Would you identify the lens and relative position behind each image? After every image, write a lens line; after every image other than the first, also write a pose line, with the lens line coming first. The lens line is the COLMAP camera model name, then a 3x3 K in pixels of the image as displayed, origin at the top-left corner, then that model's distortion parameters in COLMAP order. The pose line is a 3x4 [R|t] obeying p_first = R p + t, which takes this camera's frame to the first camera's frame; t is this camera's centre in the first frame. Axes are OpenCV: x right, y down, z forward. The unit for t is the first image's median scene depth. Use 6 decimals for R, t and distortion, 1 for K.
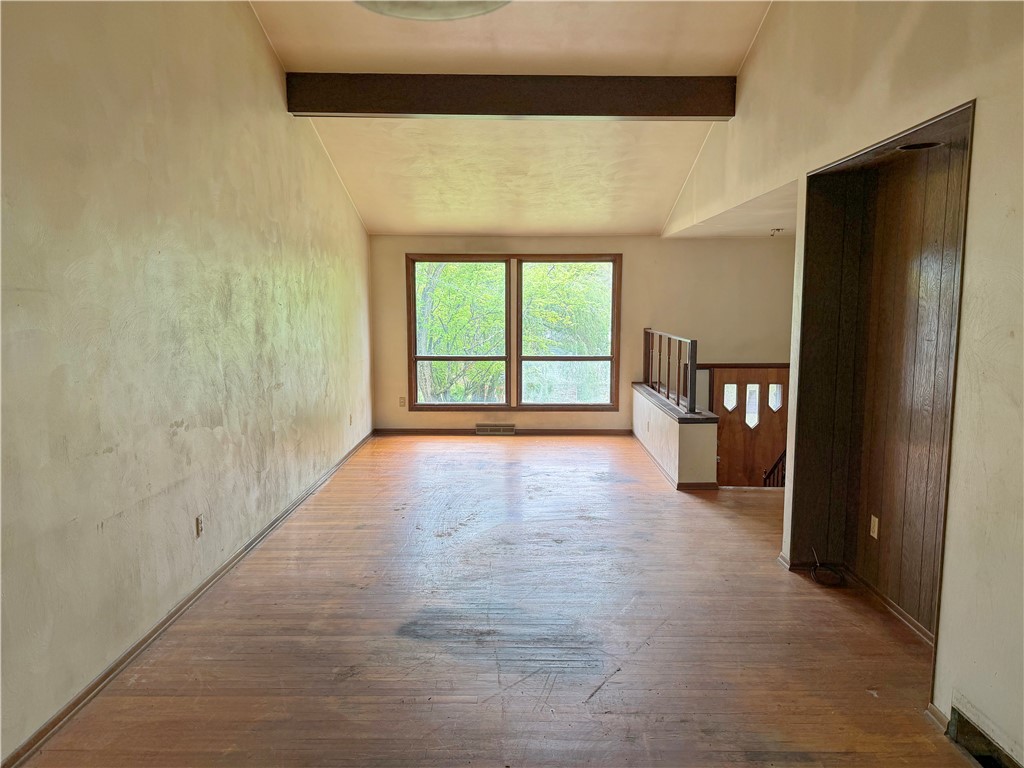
lens RADIAL K [[711.4, 0, 523.3], [0, 711.4, 386.1], [0, 0, 1]] dist [0.095071, -0.127699]
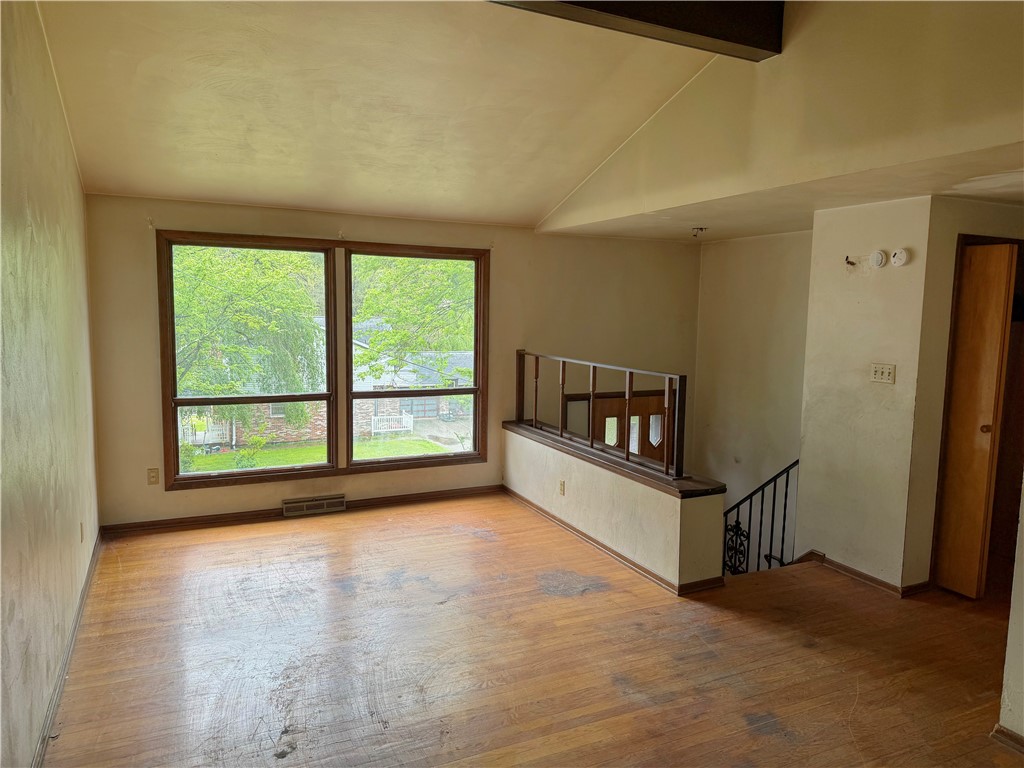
lens RADIAL K [[711.4, 0, 523.3], [0, 711.4, 386.1], [0, 0, 1]] dist [0.095071, -0.127699]
pose [[0.900096, -0.033437, 0.434406, -0.152246], [0.035076, 0.999376, 0.004244, -0.045743], [-0.434277, 0.011418, 0.900707, 0.319537]]
